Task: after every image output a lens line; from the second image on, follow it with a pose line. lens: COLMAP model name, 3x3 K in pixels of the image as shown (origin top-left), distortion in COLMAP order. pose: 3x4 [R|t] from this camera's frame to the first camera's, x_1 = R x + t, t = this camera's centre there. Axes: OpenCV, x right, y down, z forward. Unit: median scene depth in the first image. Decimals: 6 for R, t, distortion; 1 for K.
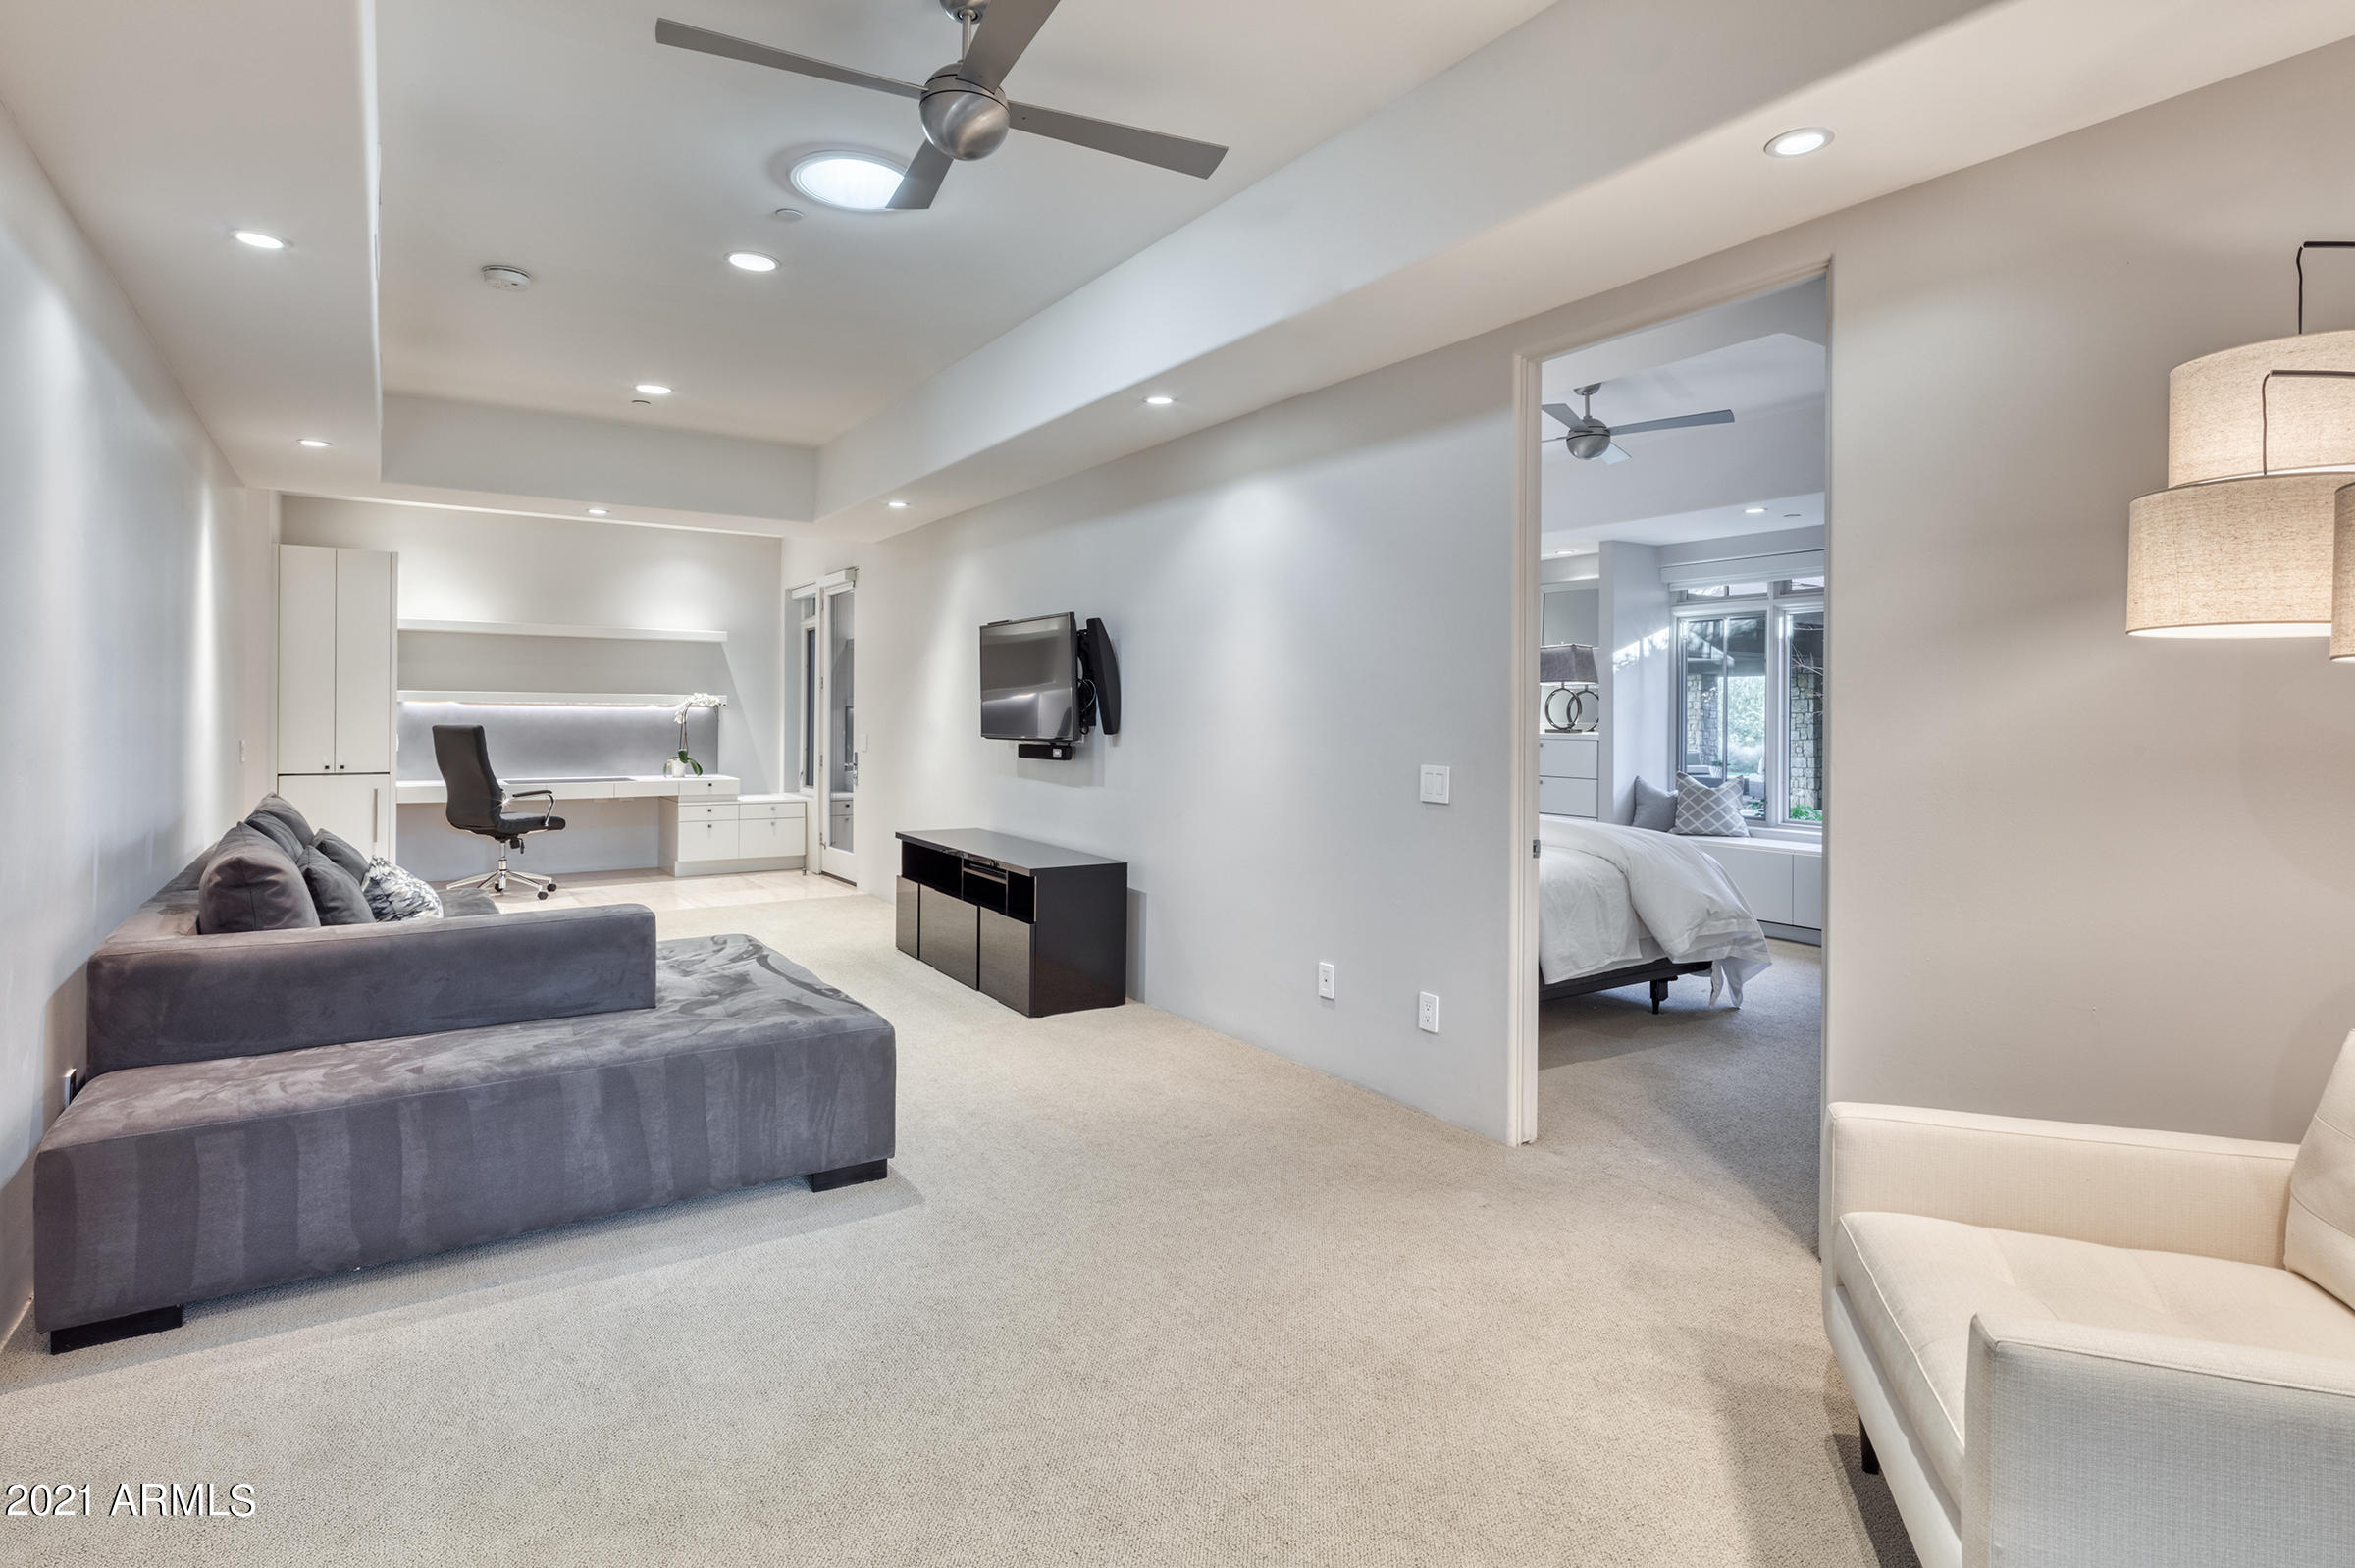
lens RADIAL K [[1195.6, 0, 1187.0], [0, 1195.6, 716.9], [0, 0, 1]] dist [-0.001082, 0.000090]
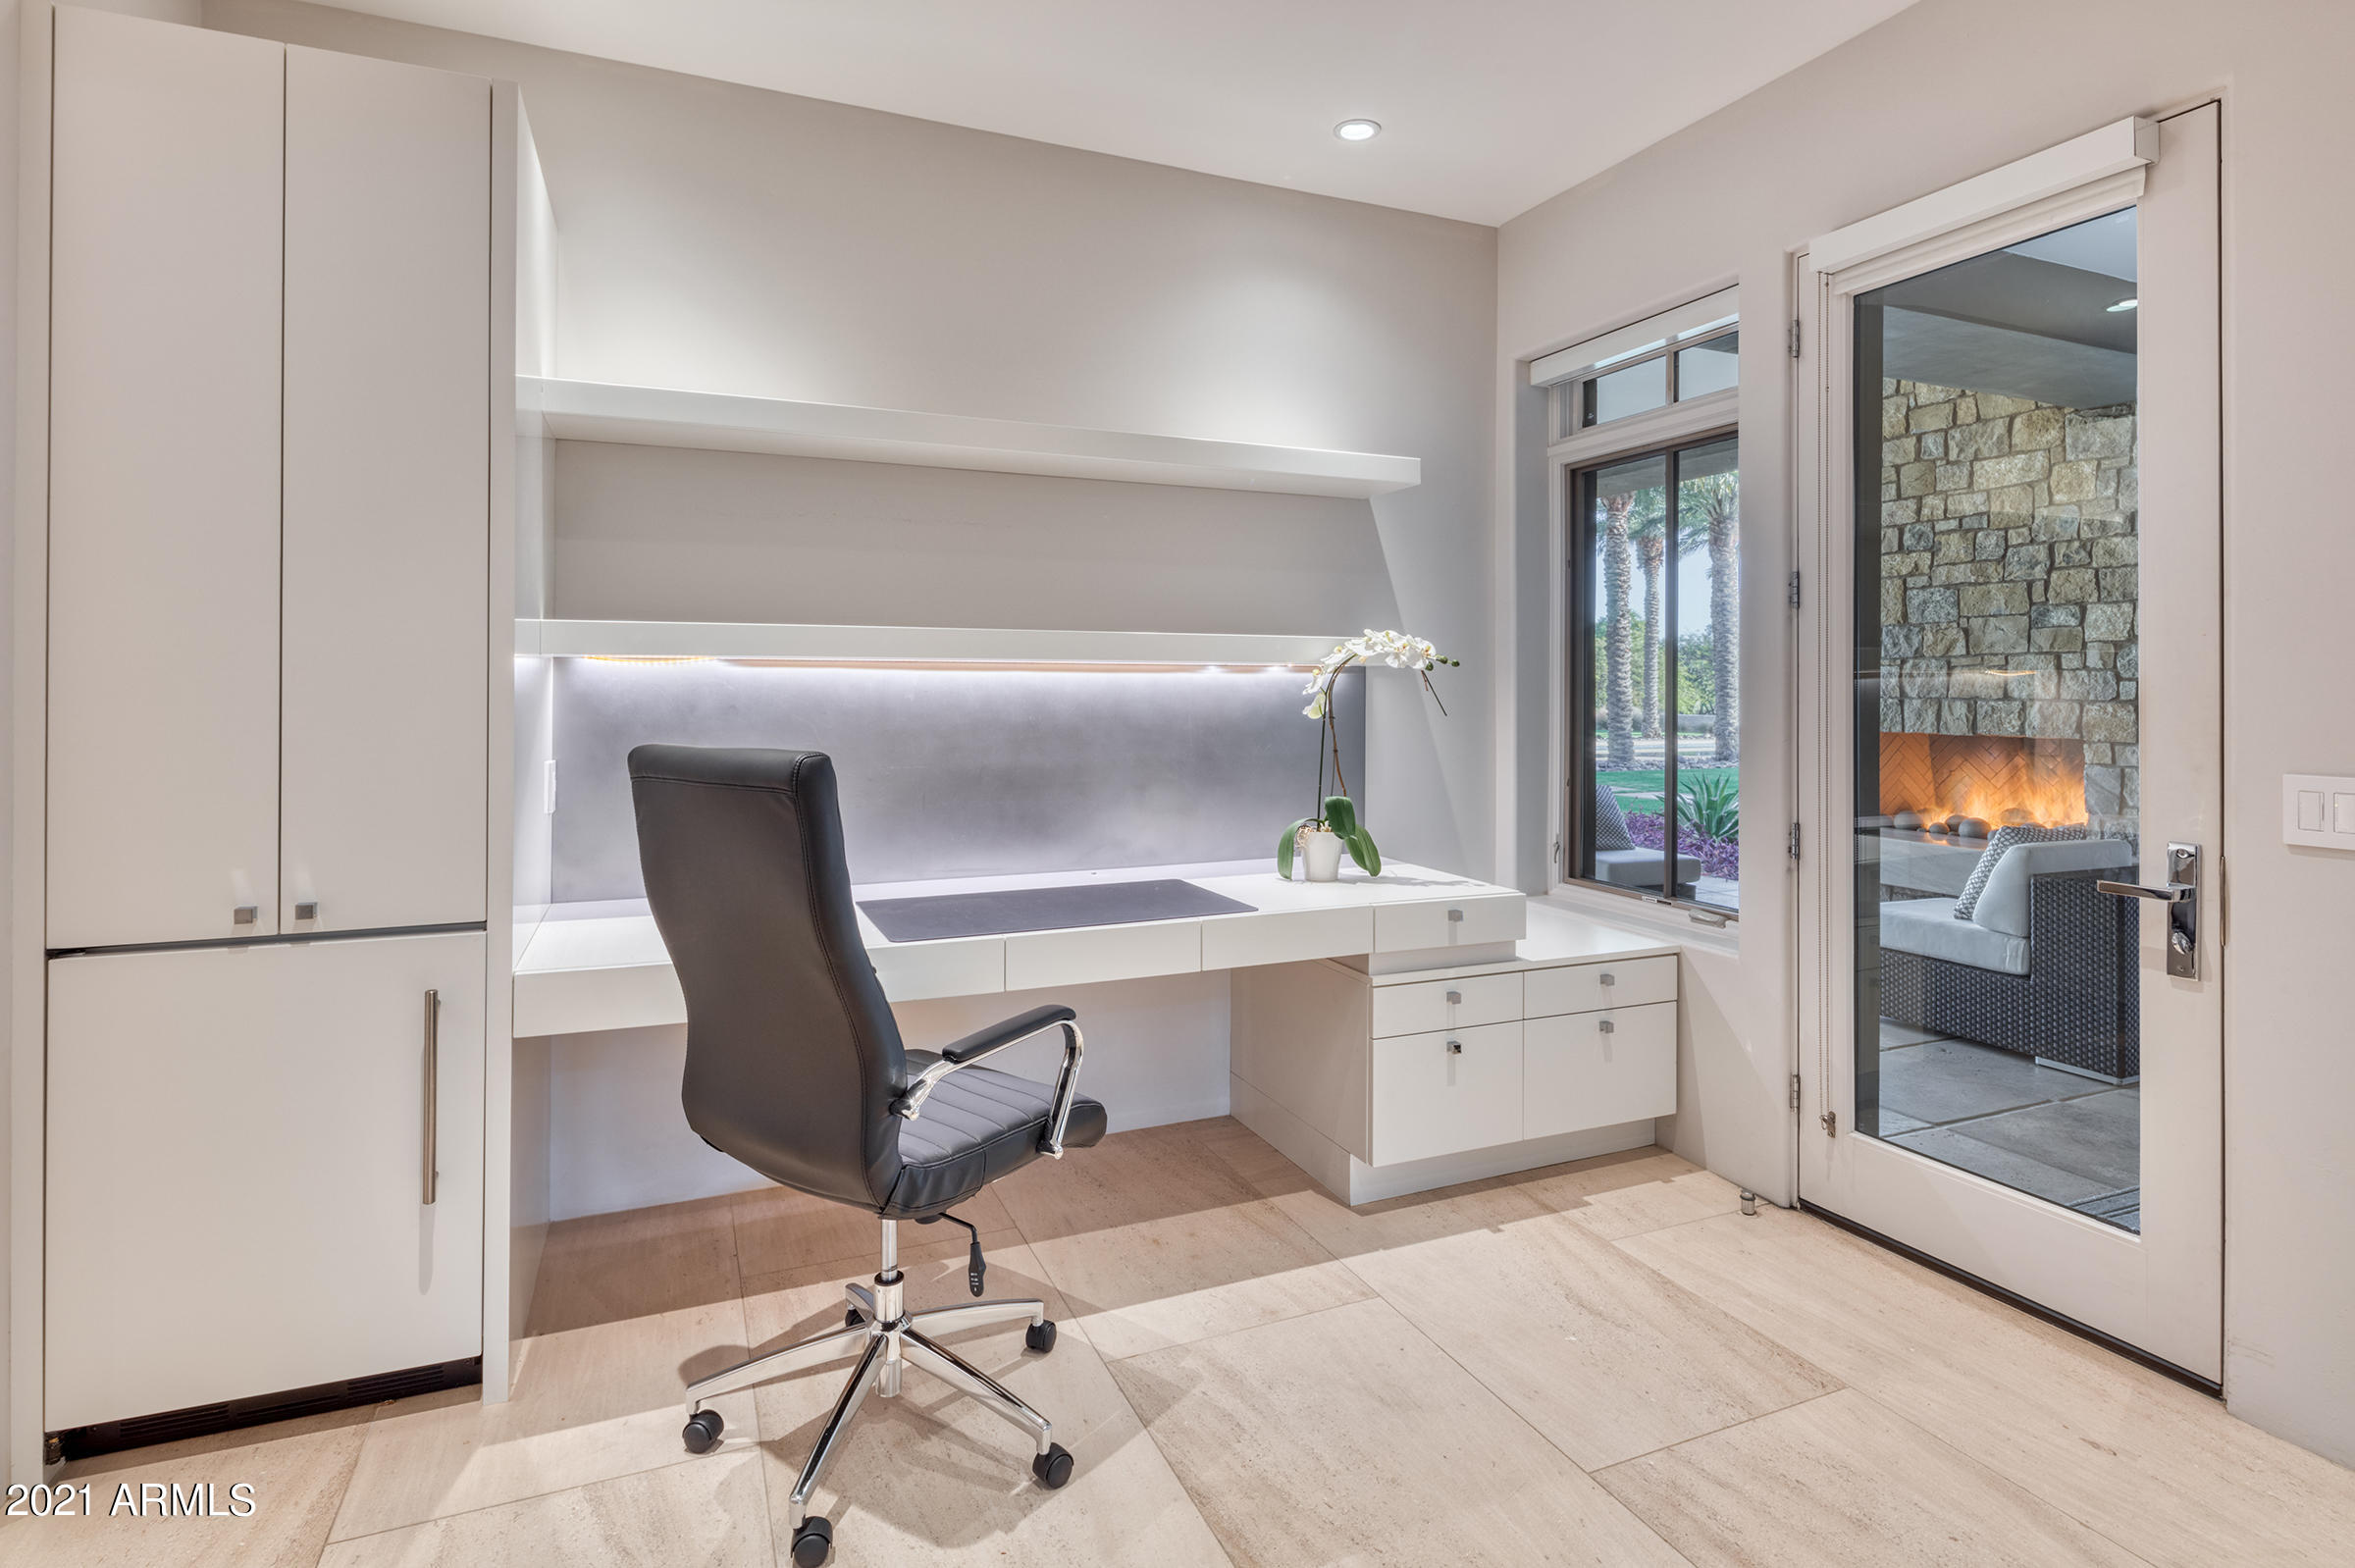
lens RADIAL K [[1195.6, 0, 1184.5], [0, 1195.6, 678.4], [0, 0, 1]] dist [-0.001082, 0.000090]
pose [[0.985385, -0.004650, -0.170278, -0.363745], [0.003519, 0.999970, -0.006940, -0.003518], [0.170305, 0.006240, 0.985372, 0.592176]]
